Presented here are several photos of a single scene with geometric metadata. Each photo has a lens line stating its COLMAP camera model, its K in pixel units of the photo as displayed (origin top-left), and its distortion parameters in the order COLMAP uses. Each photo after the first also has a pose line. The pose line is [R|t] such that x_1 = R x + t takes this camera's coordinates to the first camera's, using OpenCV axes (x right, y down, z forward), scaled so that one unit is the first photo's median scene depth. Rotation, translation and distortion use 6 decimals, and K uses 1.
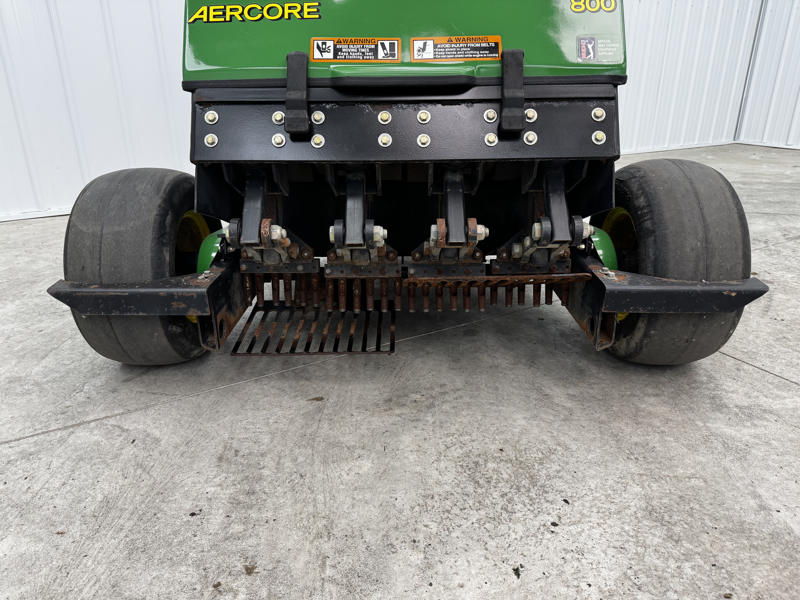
lens RADIAL K [[562.5, 0, 400.6], [0, 562.5, 302.4], [0, 0, 1]] dist [0.085550, -0.126067]
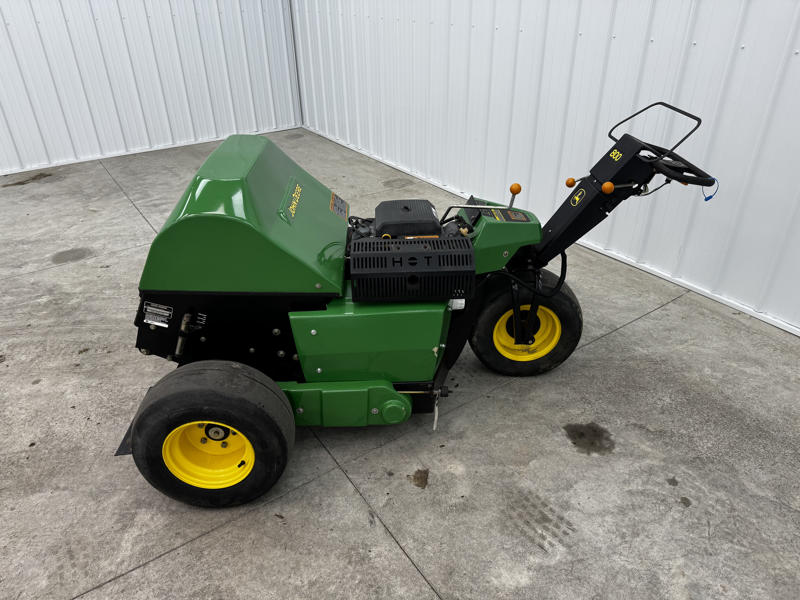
lens RADIAL K [[558.6, 0, 395.0], [0, 558.6, 303.3], [0, 0, 1]] dist [0.062710, -0.093174]
pose [[0.053170, 0.506846, -0.860395, 1.765542], [-0.354110, 0.815191, 0.458334, -1.303437], [0.933691, 0.280305, 0.222823, 1.242931]]
